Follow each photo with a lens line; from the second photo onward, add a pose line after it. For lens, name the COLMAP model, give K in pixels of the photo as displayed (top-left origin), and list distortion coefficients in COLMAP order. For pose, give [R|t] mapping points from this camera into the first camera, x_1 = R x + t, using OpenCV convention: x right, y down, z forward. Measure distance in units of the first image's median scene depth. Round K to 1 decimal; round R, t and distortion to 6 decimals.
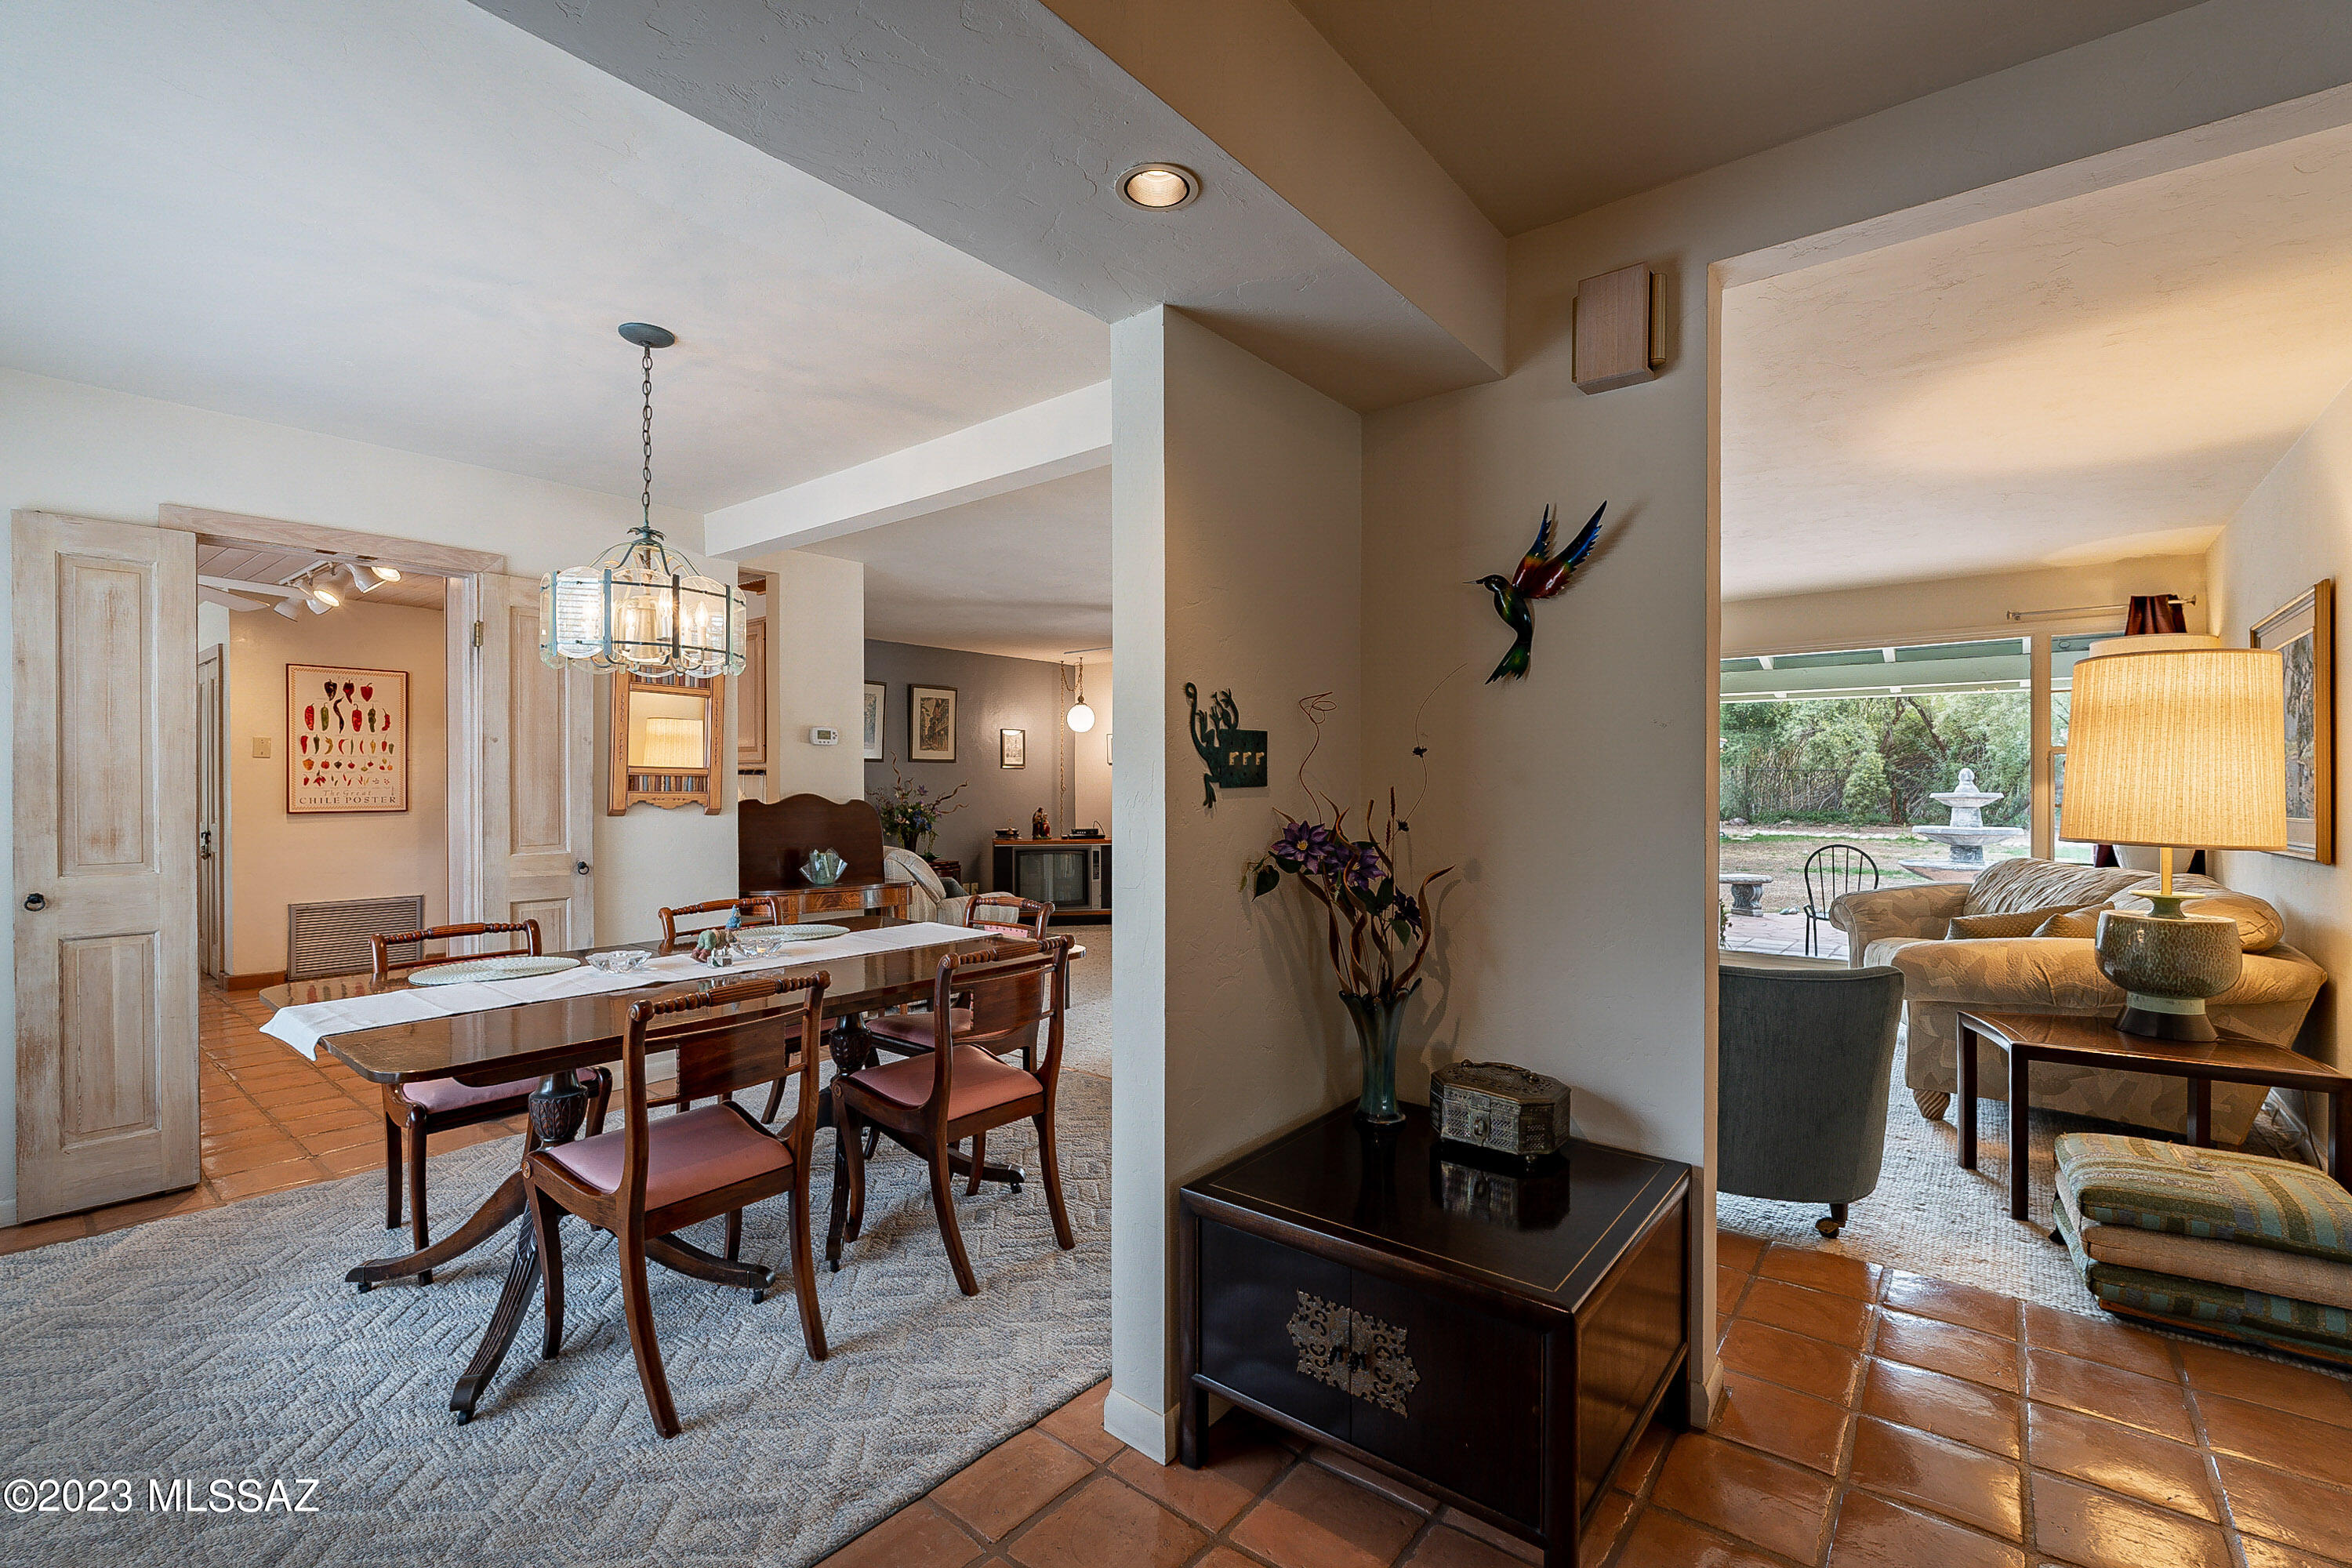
lens RADIAL K [[1039.7, 0, 1174.9], [0, 1039.7, 788.8], [0, 0, 1]] dist [-0.000723, 0.000153]
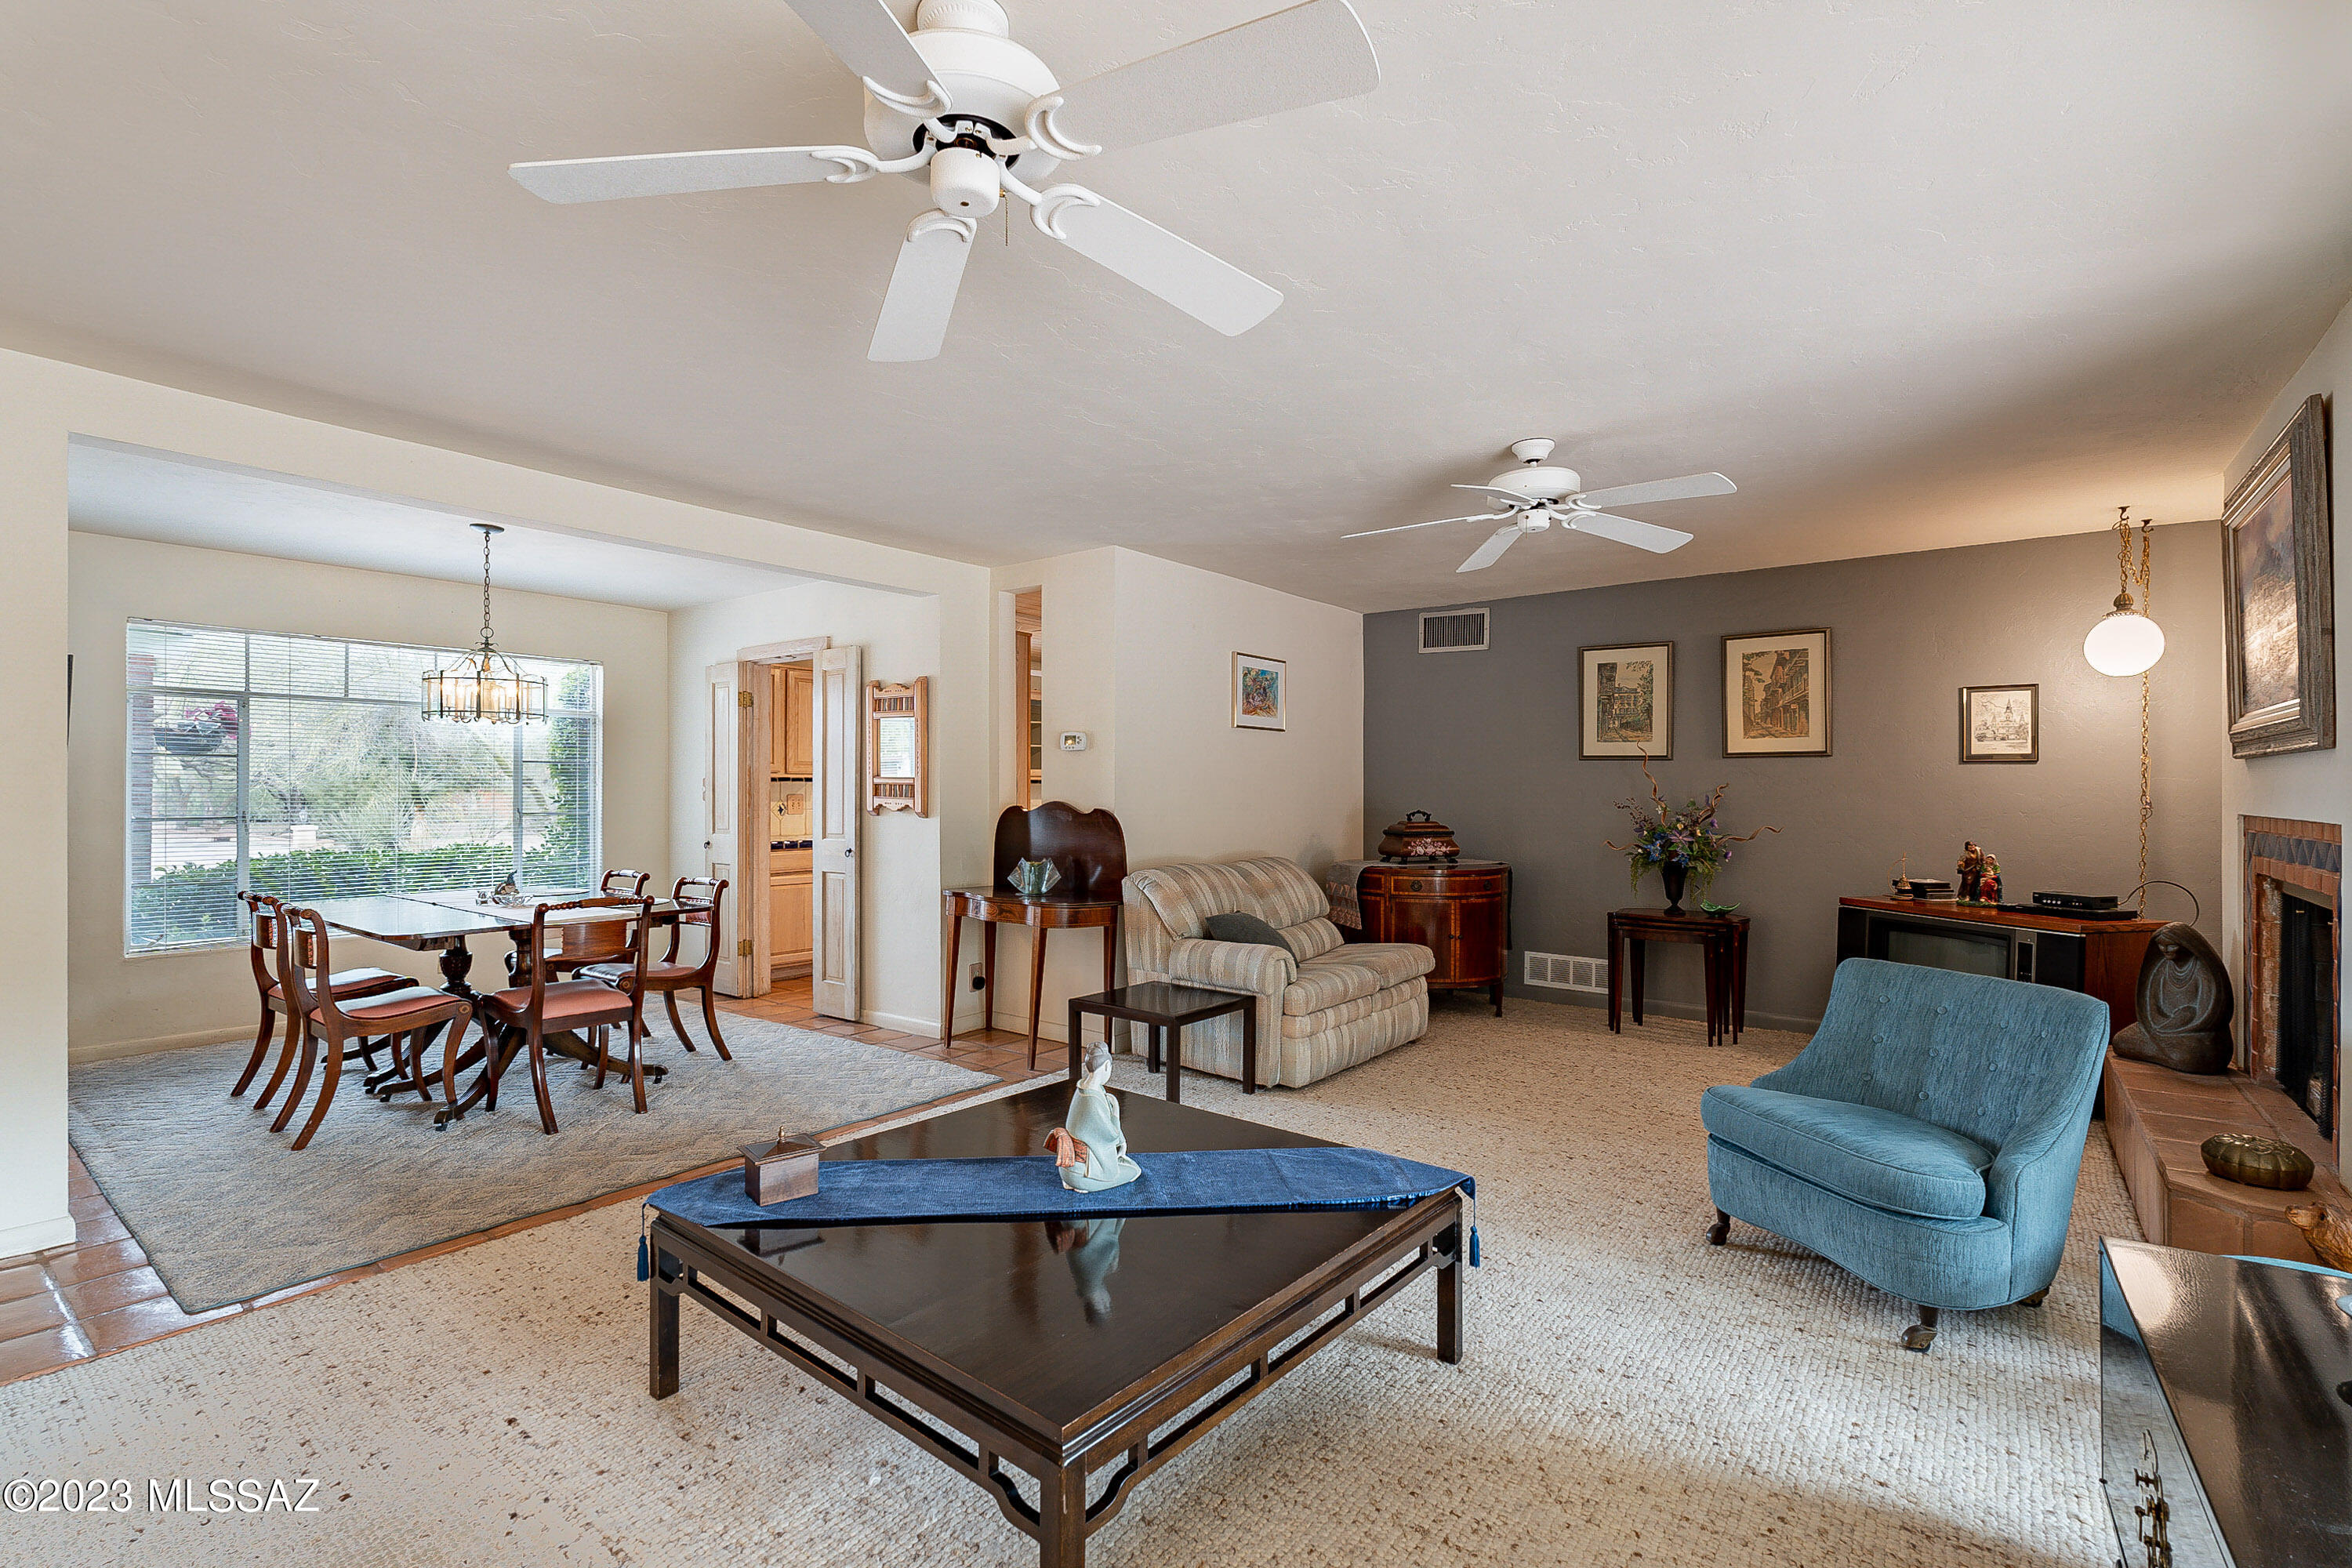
lens RADIAL K [[1043.2, 0, 1171.8], [0, 1043.2, 784.9], [0, 0, 1]] dist [-0.001237, -0.000770]
pose [[0.016222, -0.002997, -0.999864, 0.358324], [-0.006510, 0.999974, -0.003103, -0.004818], [0.999847, 0.006559, 0.016202, 0.615435]]
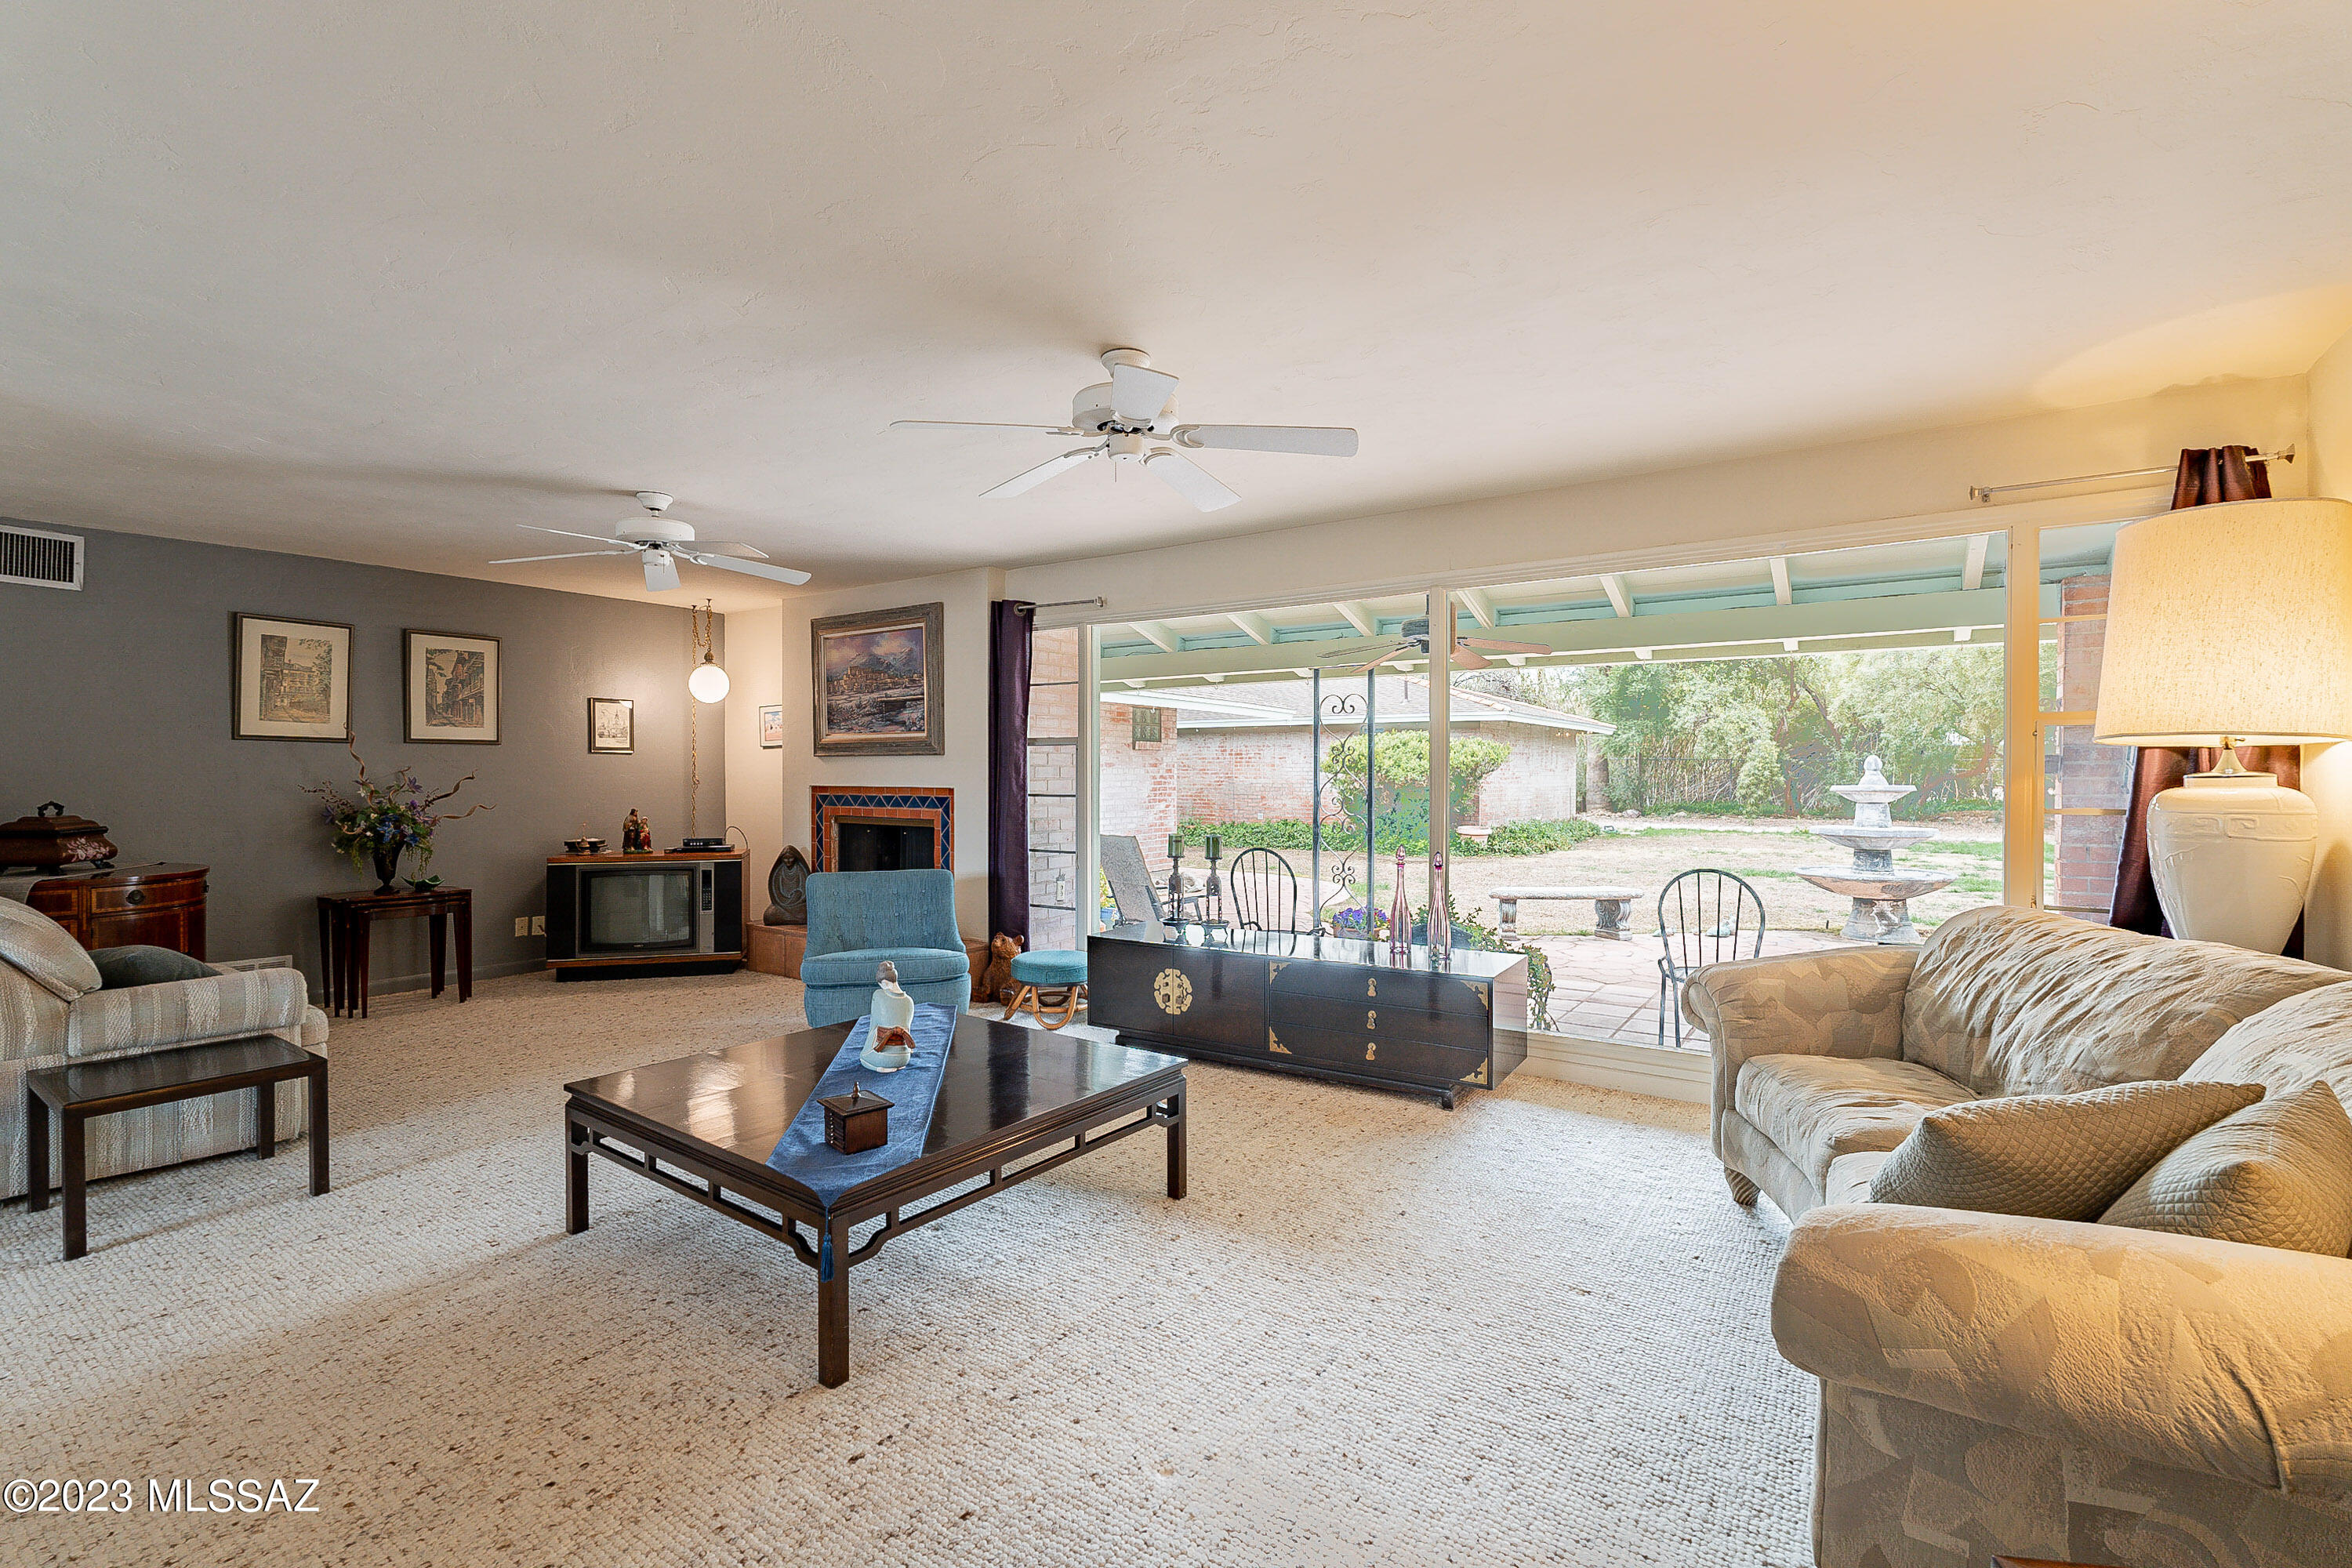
lens RADIAL K [[1043.2, 0, 1171.8], [0, 1043.2, 784.9], [0, 0, 1]] dist [-0.001237, -0.000770]
pose [[0.997463, -0.001394, 0.071173, 0.185553], [0.000971, 0.999982, 0.005978, -0.001952], [-0.071181, -0.005894, 0.997446, 0.268005]]
